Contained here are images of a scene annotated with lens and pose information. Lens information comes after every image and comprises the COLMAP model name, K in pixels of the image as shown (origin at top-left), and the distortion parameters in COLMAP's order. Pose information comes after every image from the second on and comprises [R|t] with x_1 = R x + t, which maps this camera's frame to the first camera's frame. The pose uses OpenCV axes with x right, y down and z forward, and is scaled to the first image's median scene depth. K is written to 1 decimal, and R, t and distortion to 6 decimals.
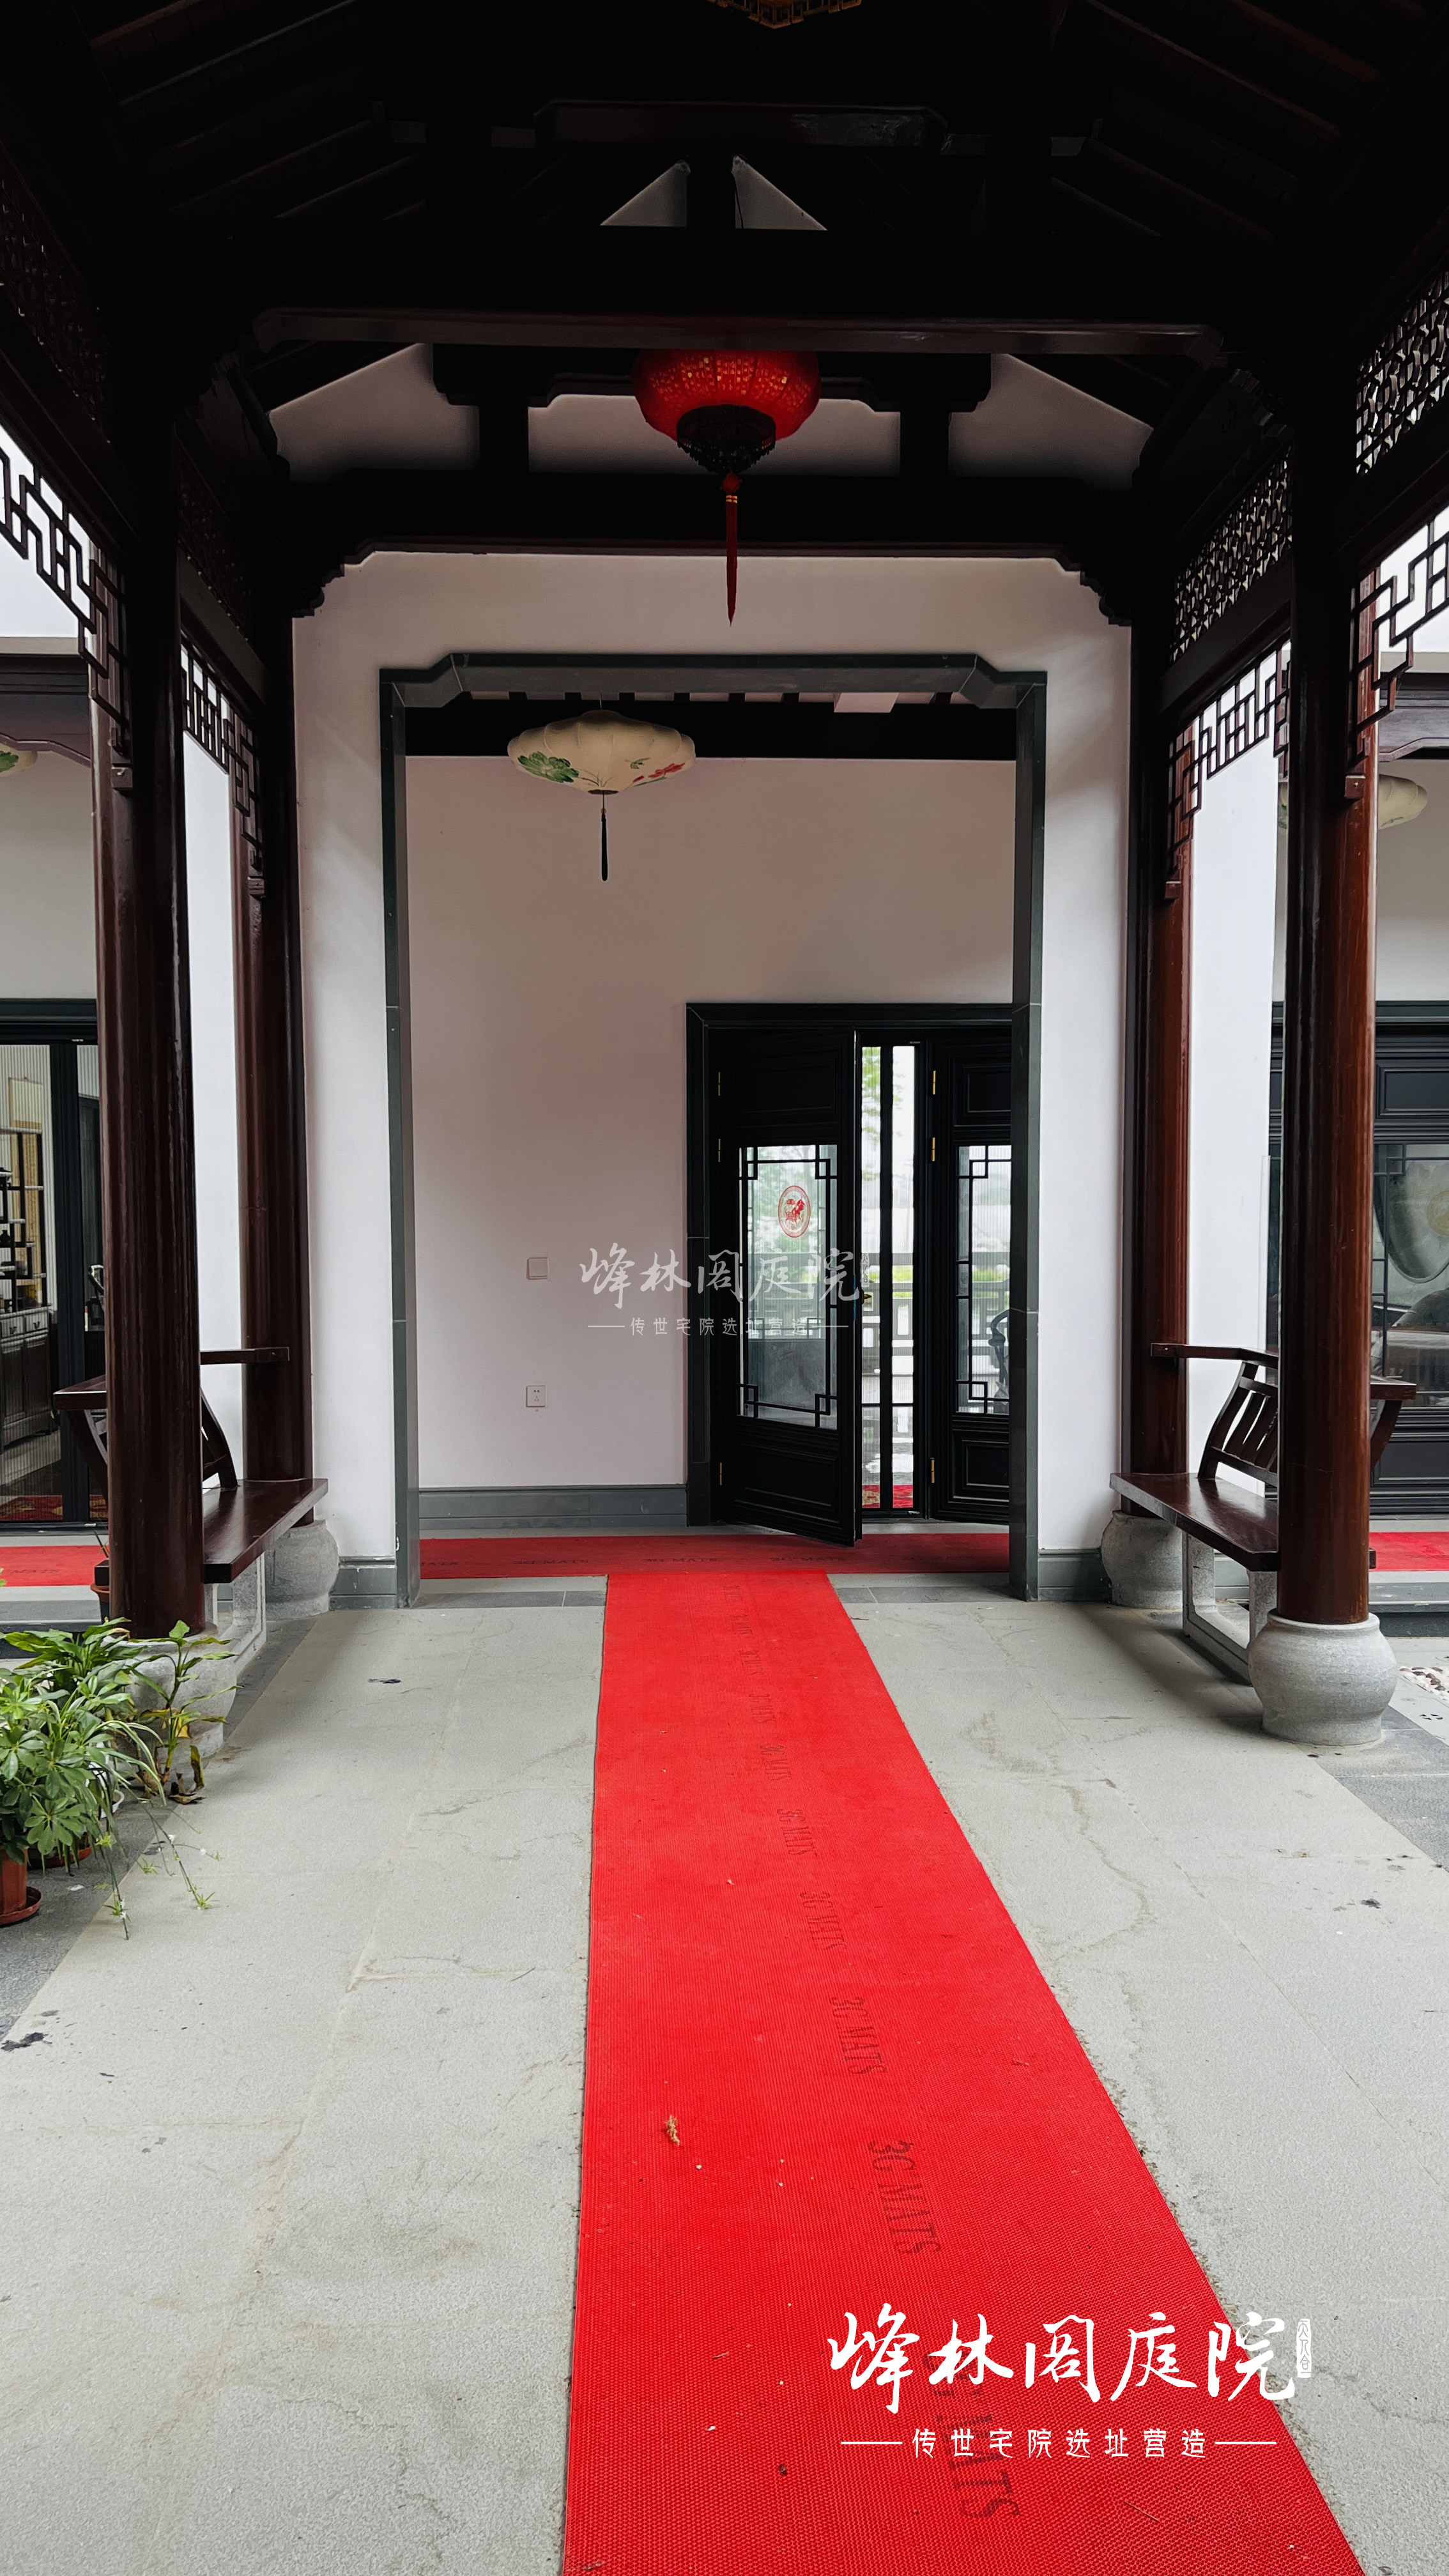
lens RADIAL K [[1955.7, 0, 721.7], [0, 1955.7, 1306.7], [0, 0, 1]] dist [0.043382, -0.049080]
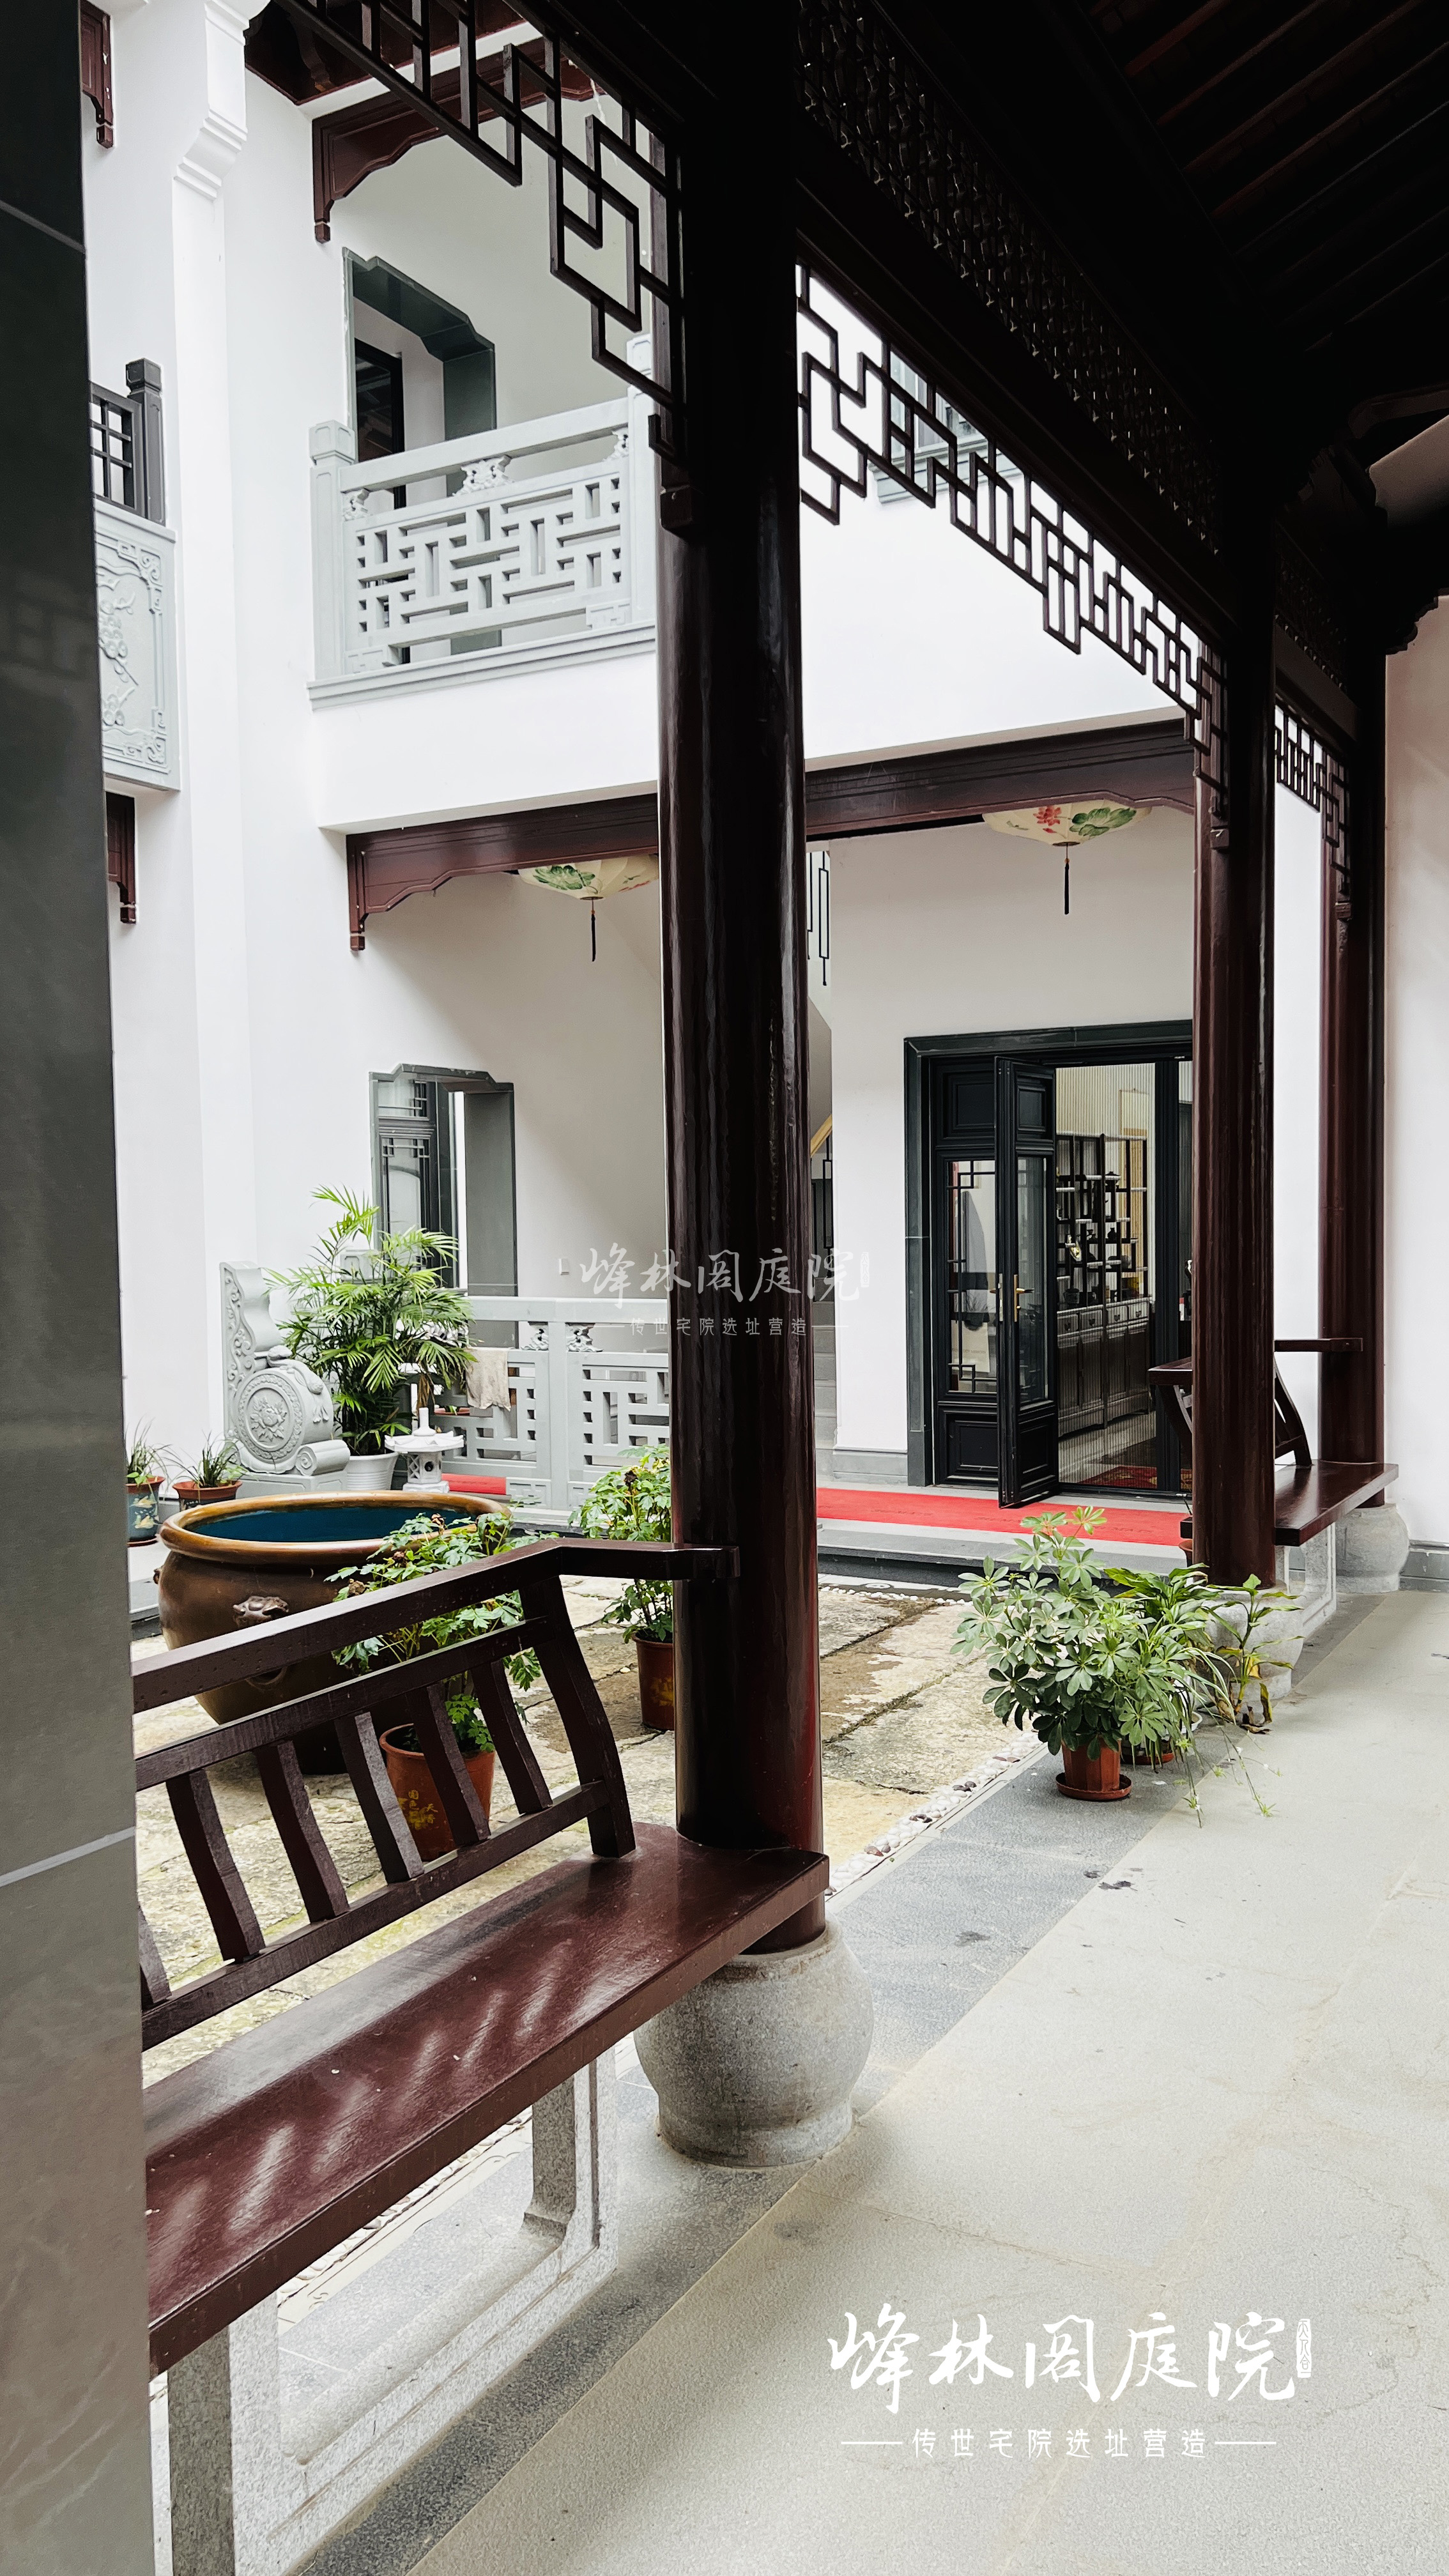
lens RADIAL K [[1955.7, 0, 721.0], [0, 1955.7, 1304.3], [0, 0, 1]] dist [0.043382, -0.049080]
pose [[0.854200, 0.020801, -0.519529, 0.041790], [-0.019841, 0.999776, 0.007407, 0.000918], [0.519566, 0.003981, 0.854421, -0.114157]]
